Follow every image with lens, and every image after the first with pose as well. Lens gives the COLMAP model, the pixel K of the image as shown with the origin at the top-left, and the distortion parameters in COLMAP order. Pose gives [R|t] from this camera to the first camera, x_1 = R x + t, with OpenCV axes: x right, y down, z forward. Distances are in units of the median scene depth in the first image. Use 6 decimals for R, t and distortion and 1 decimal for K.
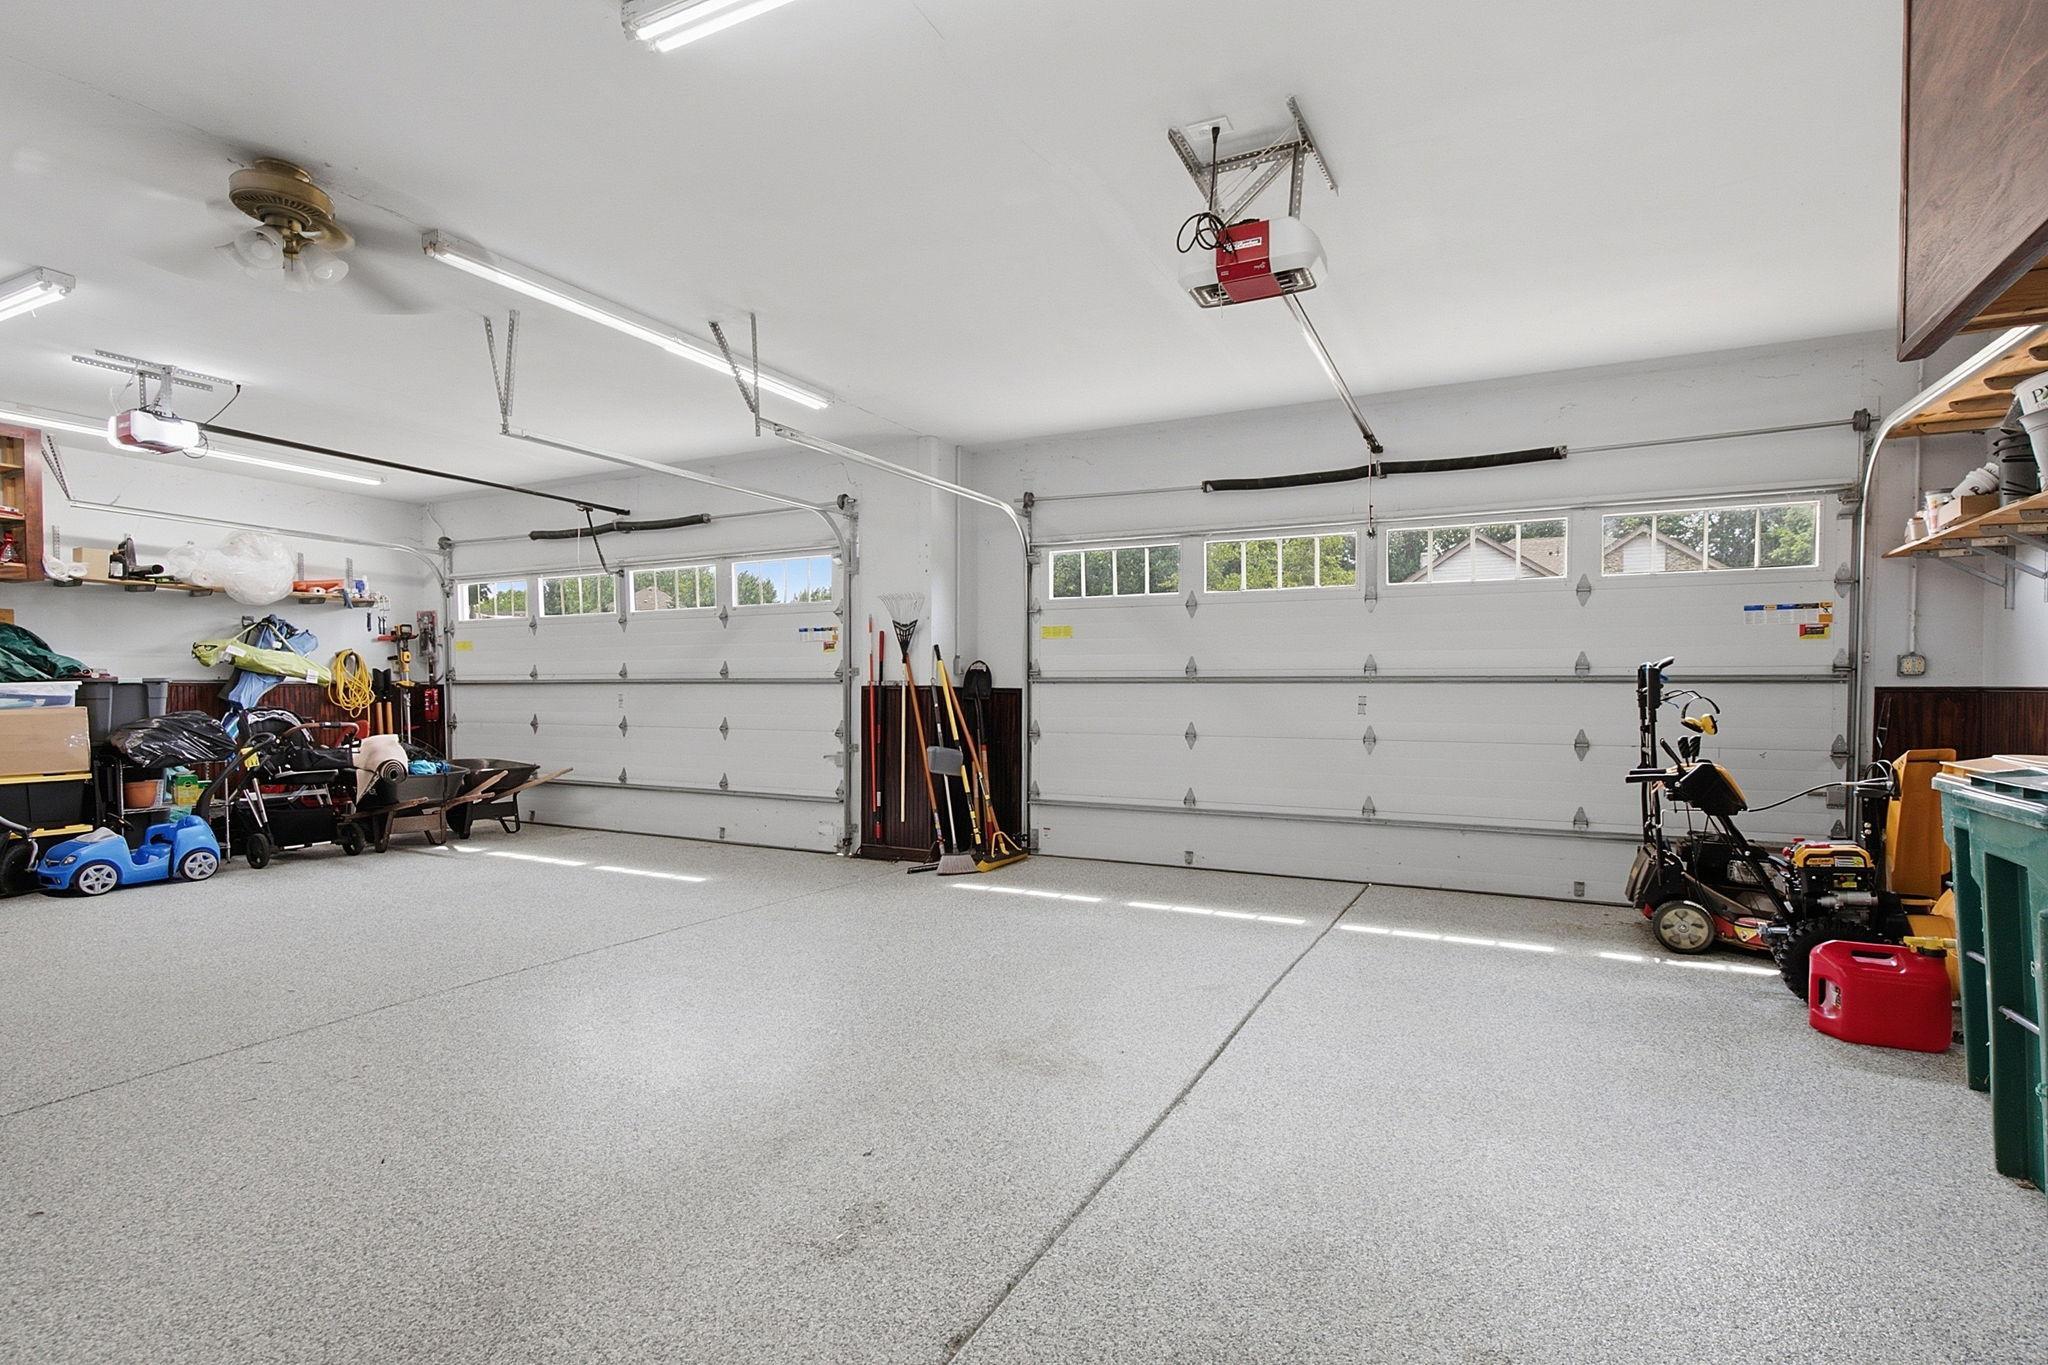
lens RADIAL K [[982.1, 0, 1029.1], [0, 982.1, 690.6], [0, 0, 1]] dist [0.008083, 0.001589]
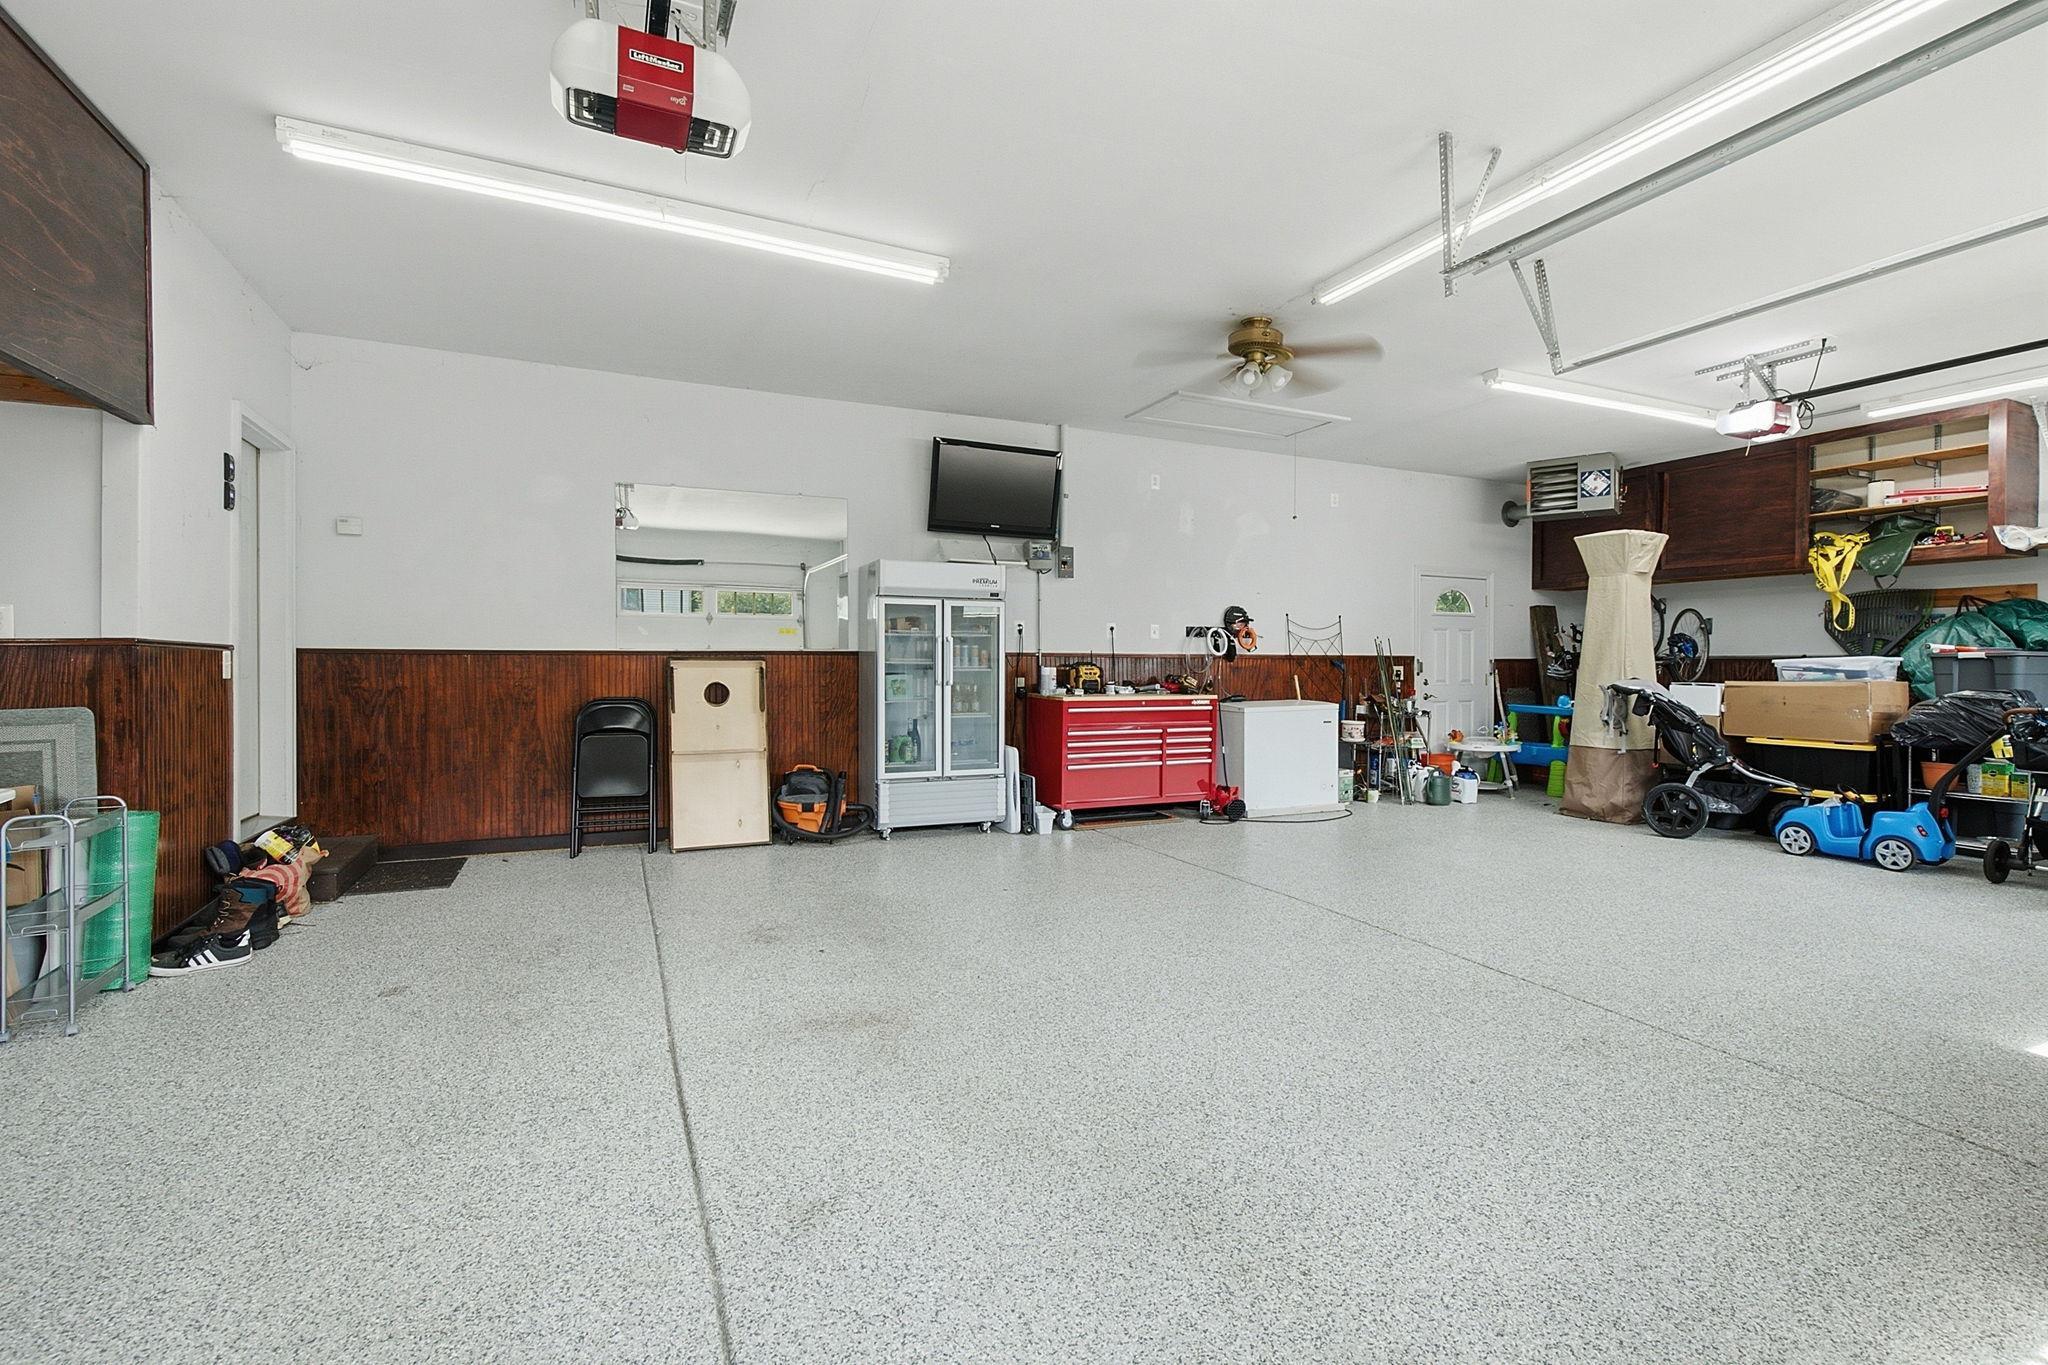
lens RADIAL K [[895.1, 0, 1027.9], [0, 895.1, 669.9], [0, 0, 1]] dist [-0.005432, -0.000394]
pose [[-0.607465, 0.000671, -0.794346, 0.324178], [-0.008950, 0.999930, 0.007688, 0.006023], [0.794296, 0.011779, -0.607416, 0.900490]]
